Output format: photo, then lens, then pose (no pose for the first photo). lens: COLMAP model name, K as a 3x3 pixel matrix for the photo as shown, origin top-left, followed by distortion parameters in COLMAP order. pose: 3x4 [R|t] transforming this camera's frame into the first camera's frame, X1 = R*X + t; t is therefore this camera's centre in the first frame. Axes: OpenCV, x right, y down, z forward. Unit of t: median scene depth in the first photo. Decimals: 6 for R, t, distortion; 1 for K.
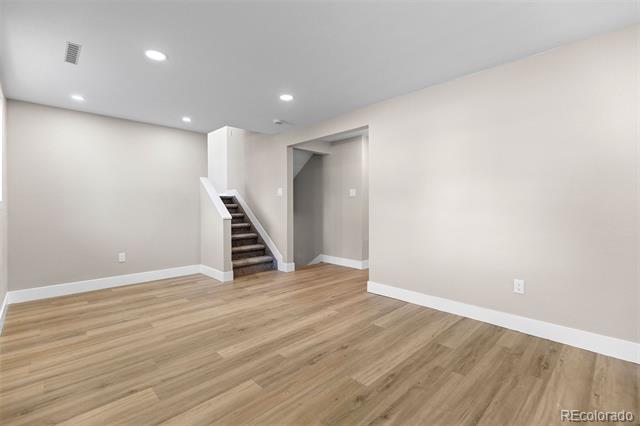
lens RADIAL K [[288.6, 0, 320.4], [0, 288.6, 210.5], [0, 0, 1]] dist [0.005447, 0.000312]
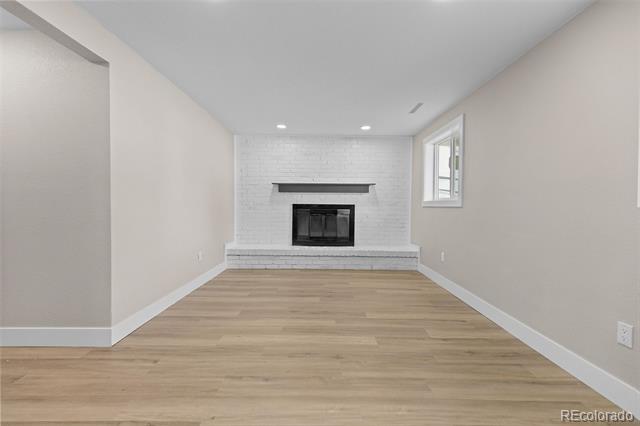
lens RADIAL K [[288.6, 0, 315.0], [0, 288.6, 216.4], [0, 0, 1]] dist [0.005447, 0.000312]
pose [[-0.706497, -0.033888, 0.706904, -0.920855], [0.003950, 0.998649, 0.051821, -0.024381], [-0.707705, 0.039404, -0.705408, 1.879362]]
